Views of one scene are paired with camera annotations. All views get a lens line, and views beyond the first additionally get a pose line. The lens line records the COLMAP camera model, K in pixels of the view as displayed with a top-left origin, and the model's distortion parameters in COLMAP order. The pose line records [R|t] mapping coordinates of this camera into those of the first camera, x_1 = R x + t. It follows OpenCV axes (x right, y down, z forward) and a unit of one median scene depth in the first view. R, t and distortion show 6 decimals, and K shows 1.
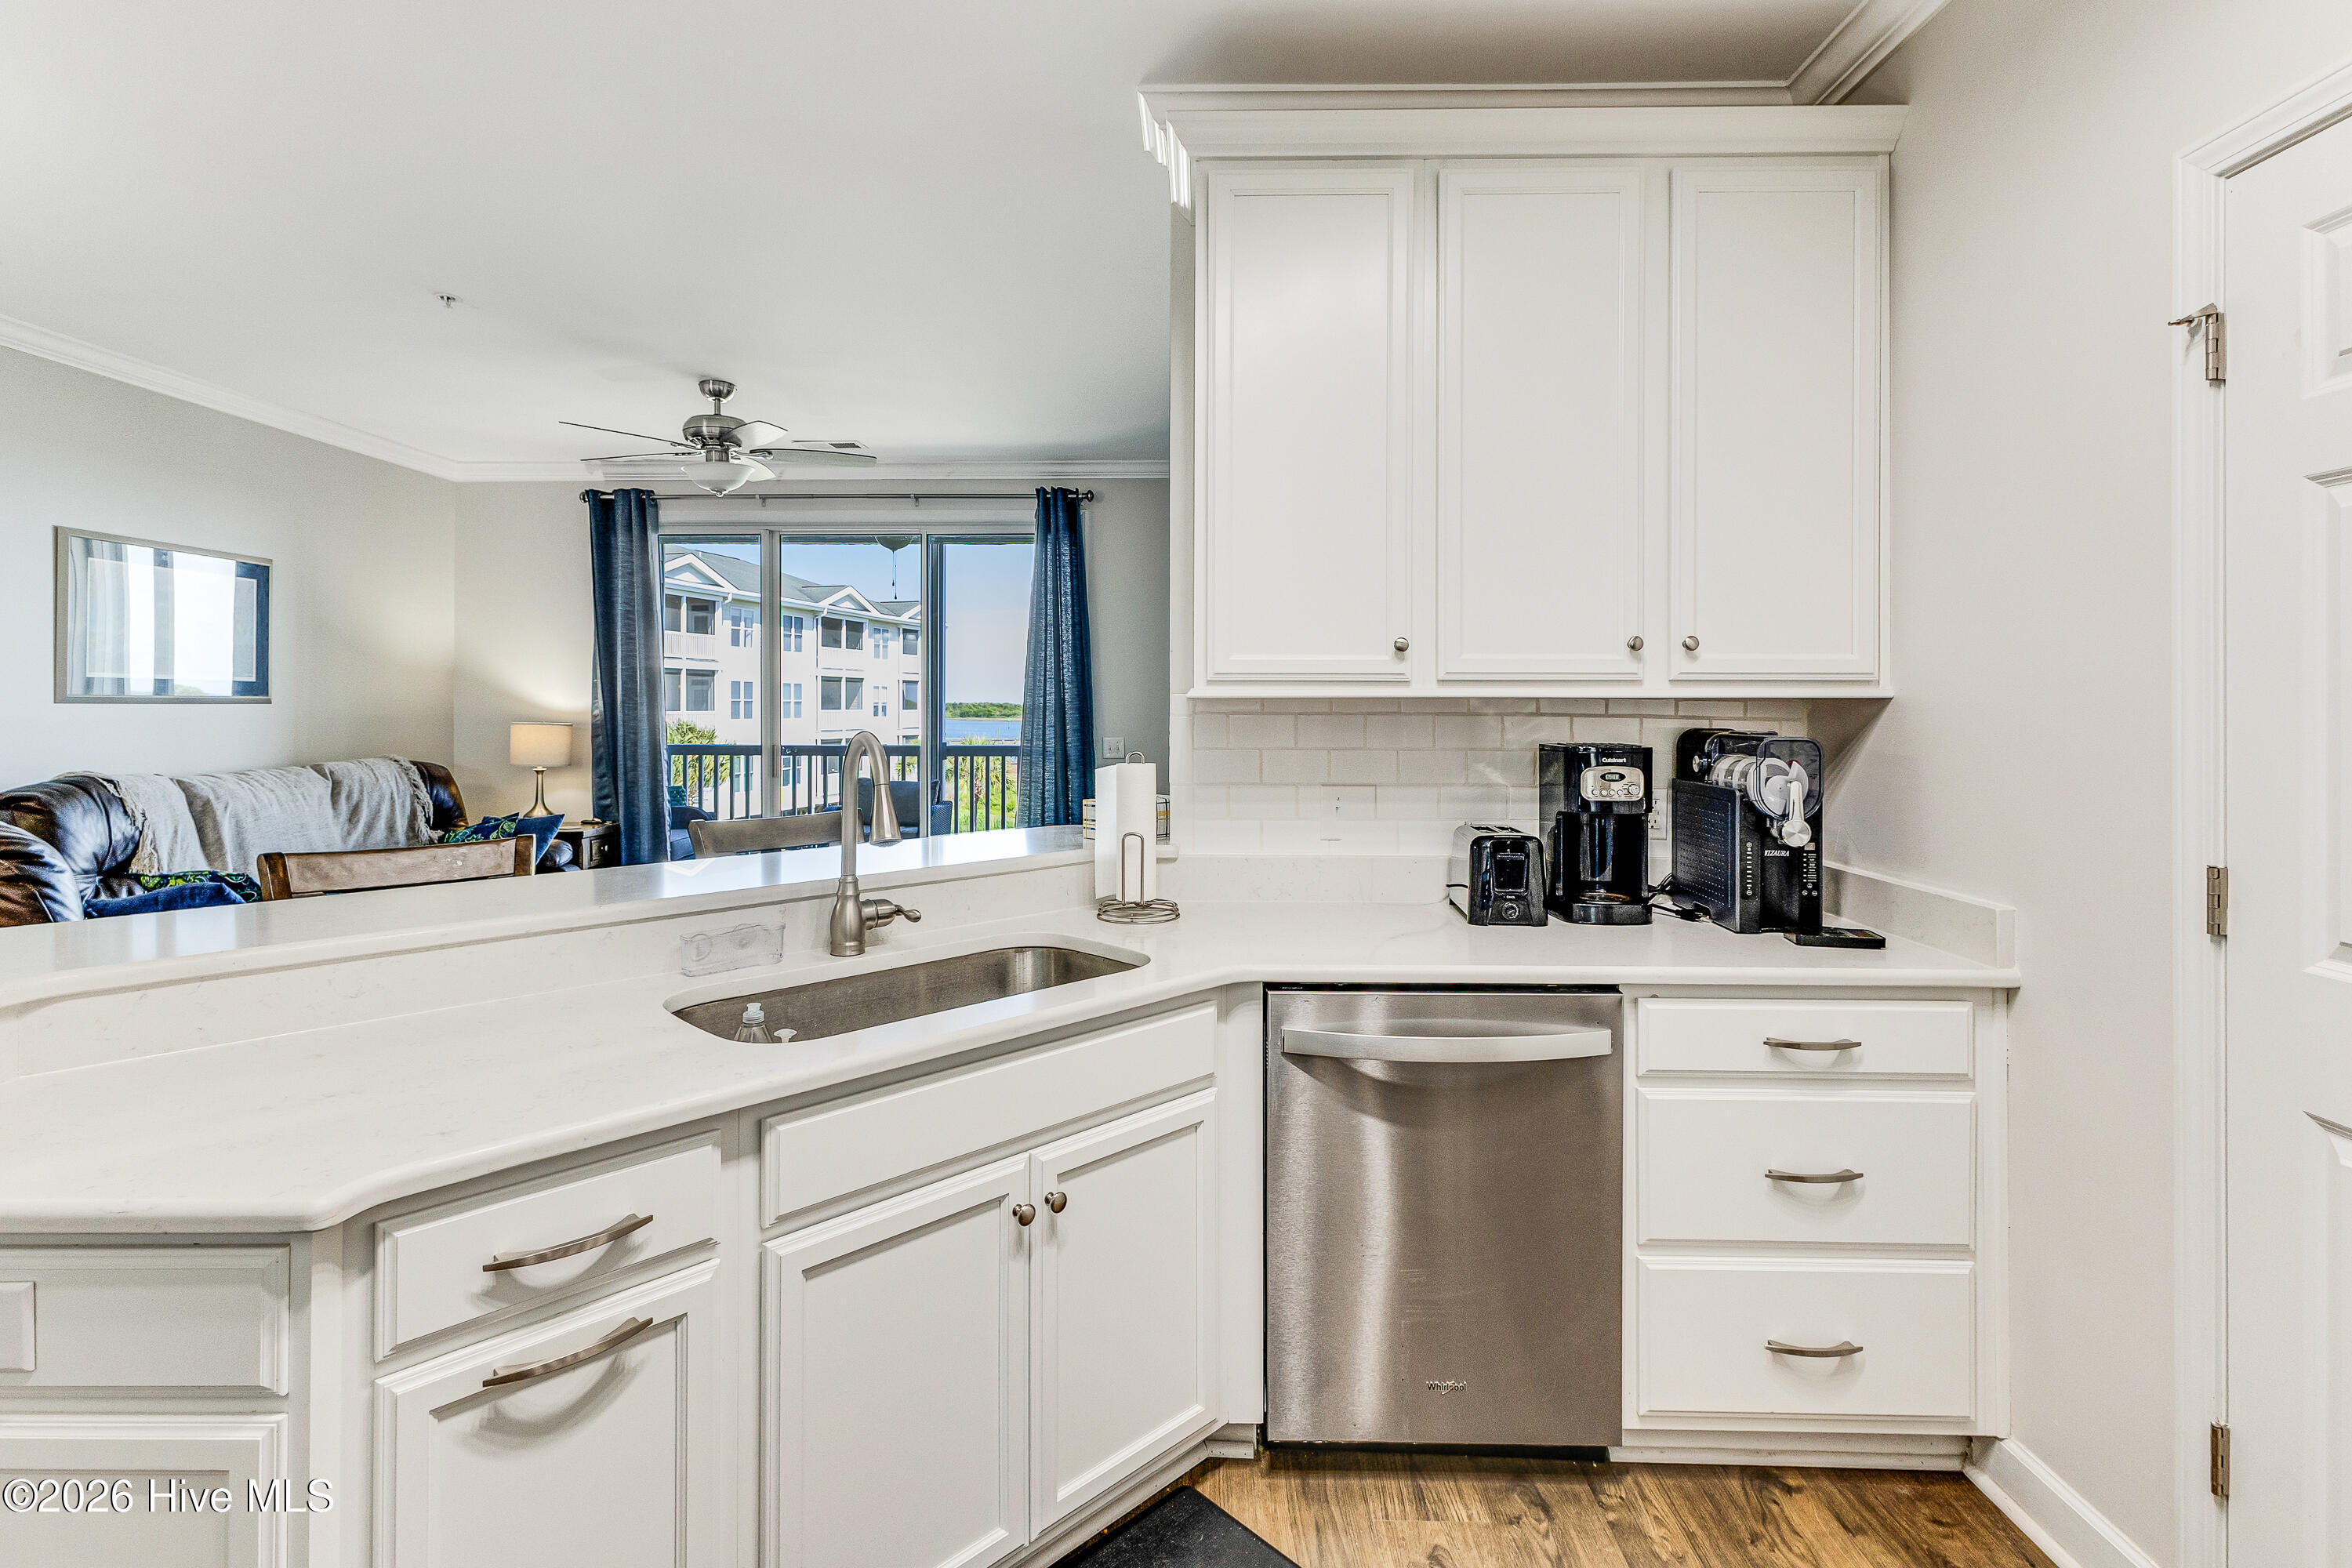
lens RADIAL K [[1115.0, 0, 1176.3], [0, 1115.0, 703.6], [0, 0, 1]] dist [0.012258, -0.000626]
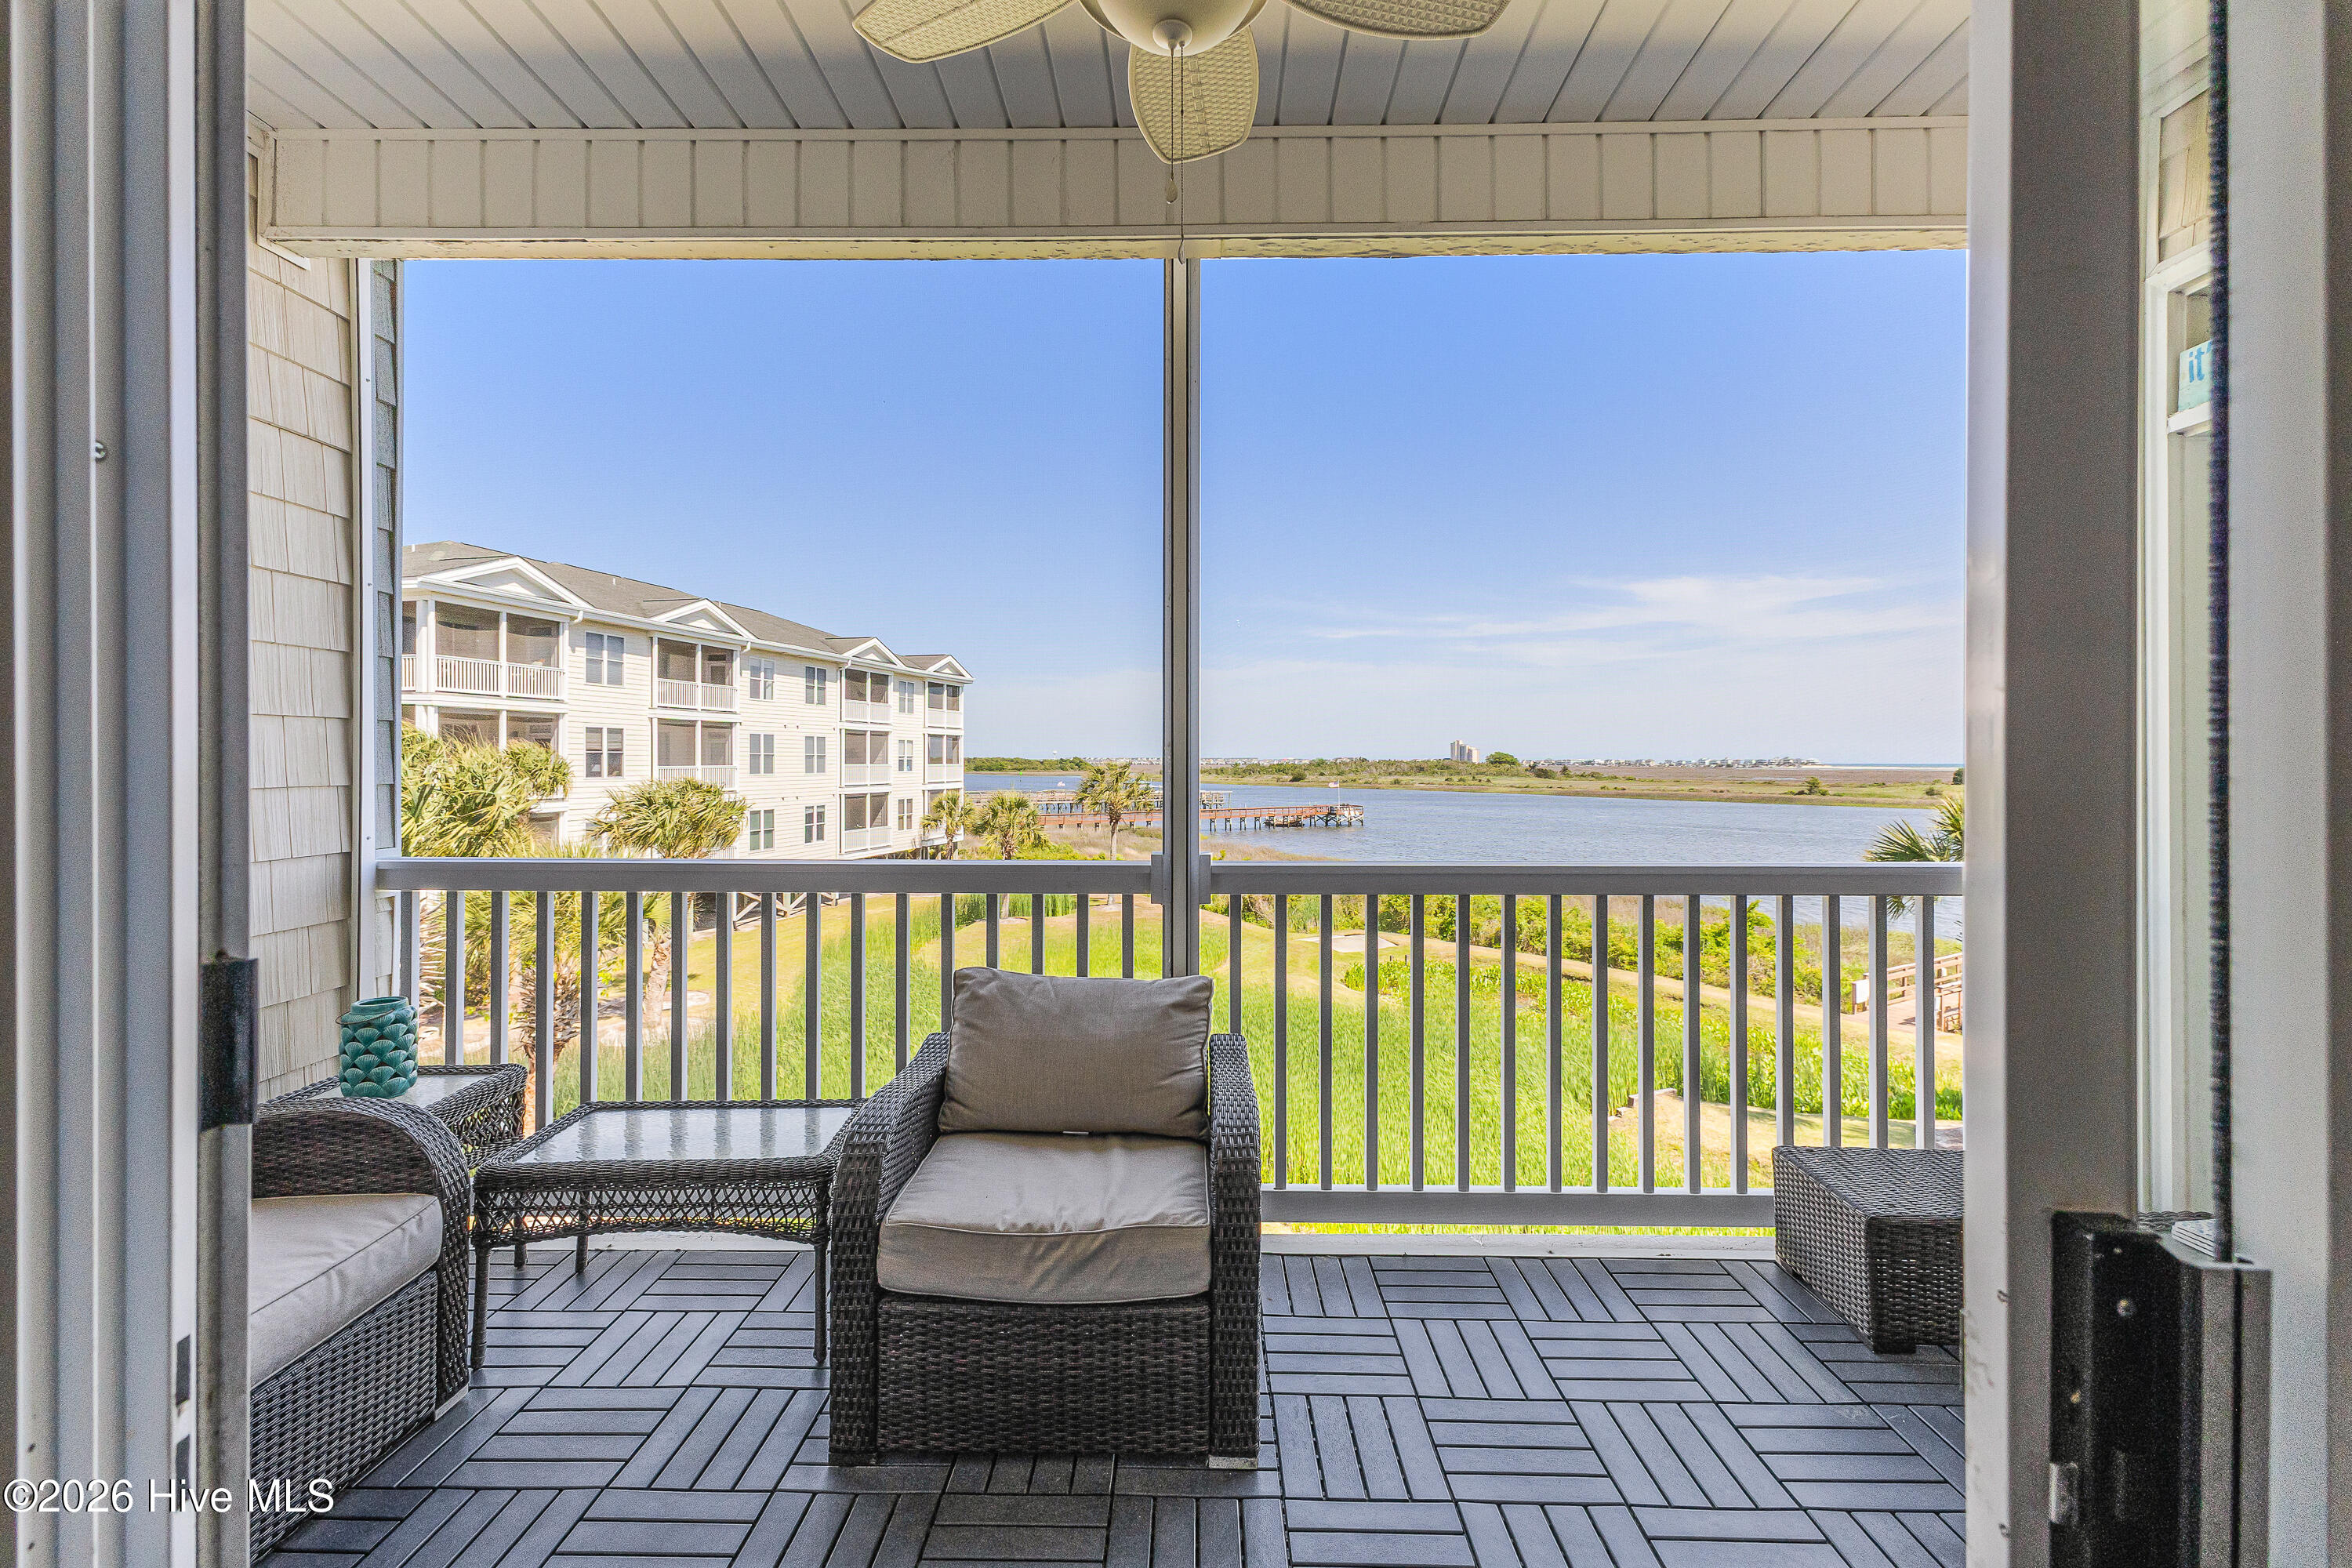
lens RADIAL K [[1034.7, 0, 1182.4], [0, 1034.7, 758.9], [0, 0, 1]] dist [0.015745, -0.000475]
pose [[0.999978, -0.000913, 0.006565, -0.315925], [0.000910, 1.000000, 0.000385, 0.007188], [-0.006566, -0.000380, 0.999978, 0.993290]]
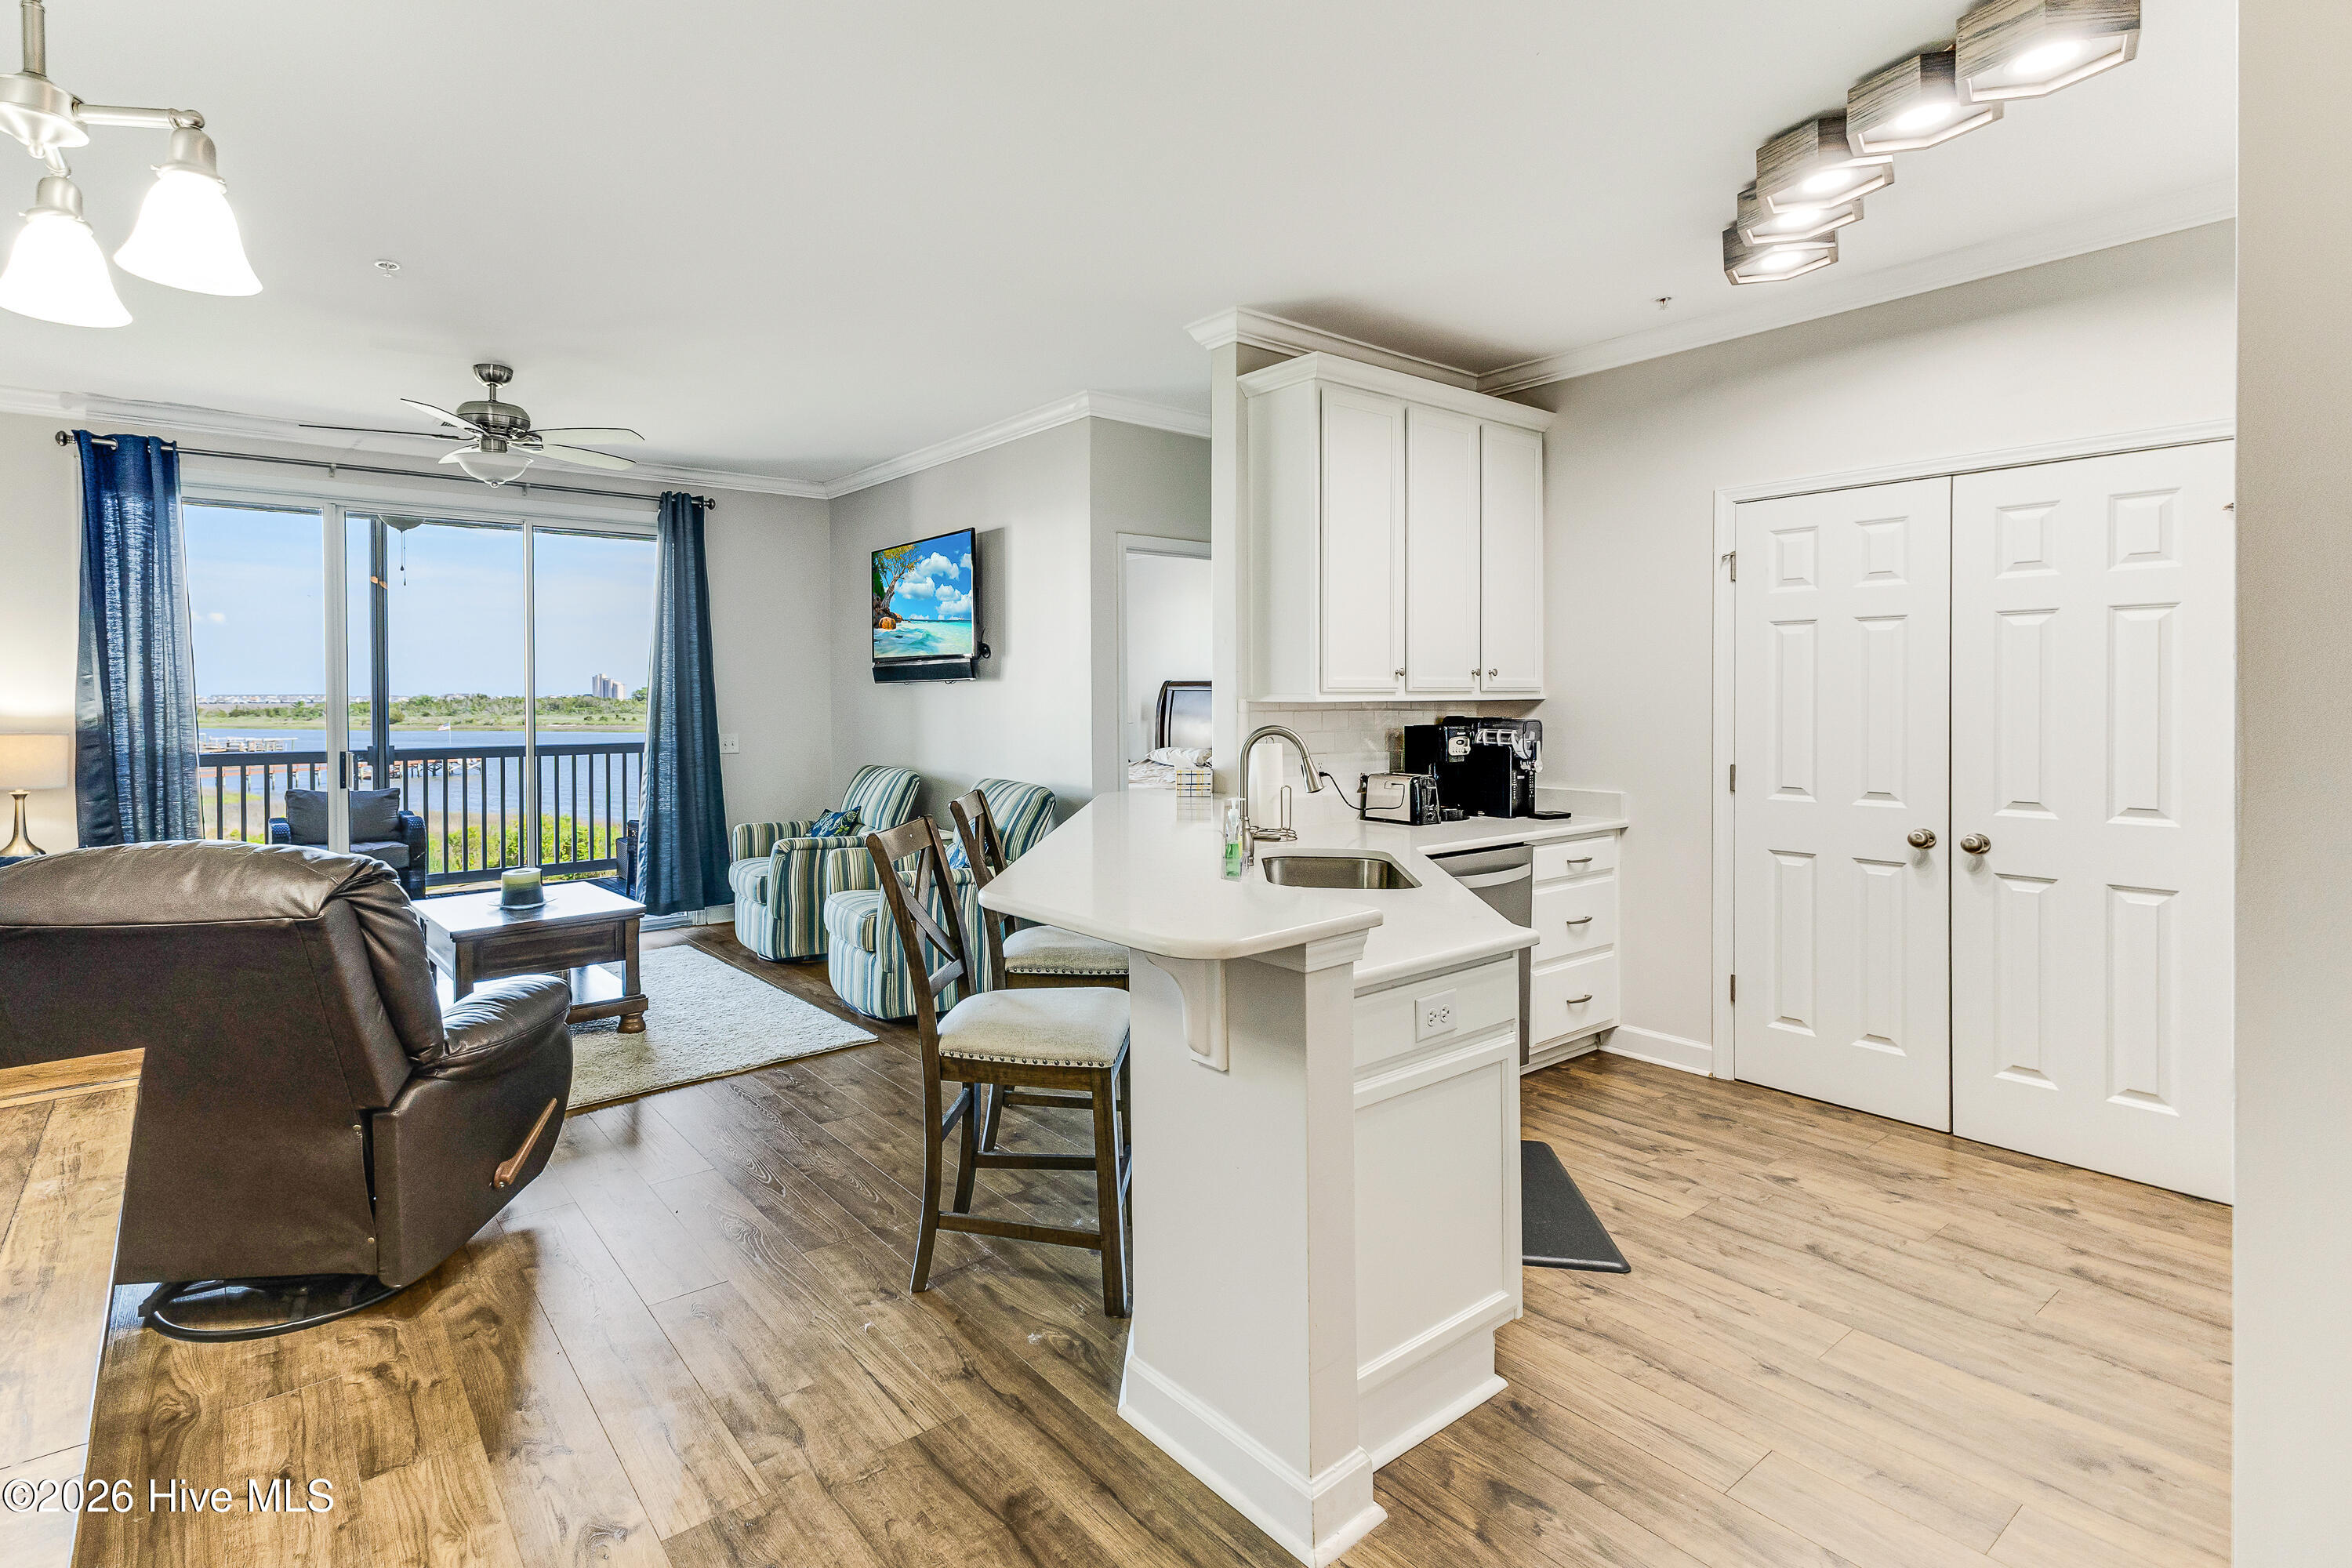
lens RADIAL K [[1130.5, 0, 1045.2], [0, 1130.5, 710.2], [0, 0, 1]] dist [0.000606, 0.011439]
pose [[0.801241, -0.012053, 0.598220, -0.479634], [0.003601, 0.999876, 0.015322, -0.007204], [-0.598331, -0.010122, 0.801185, -0.039887]]
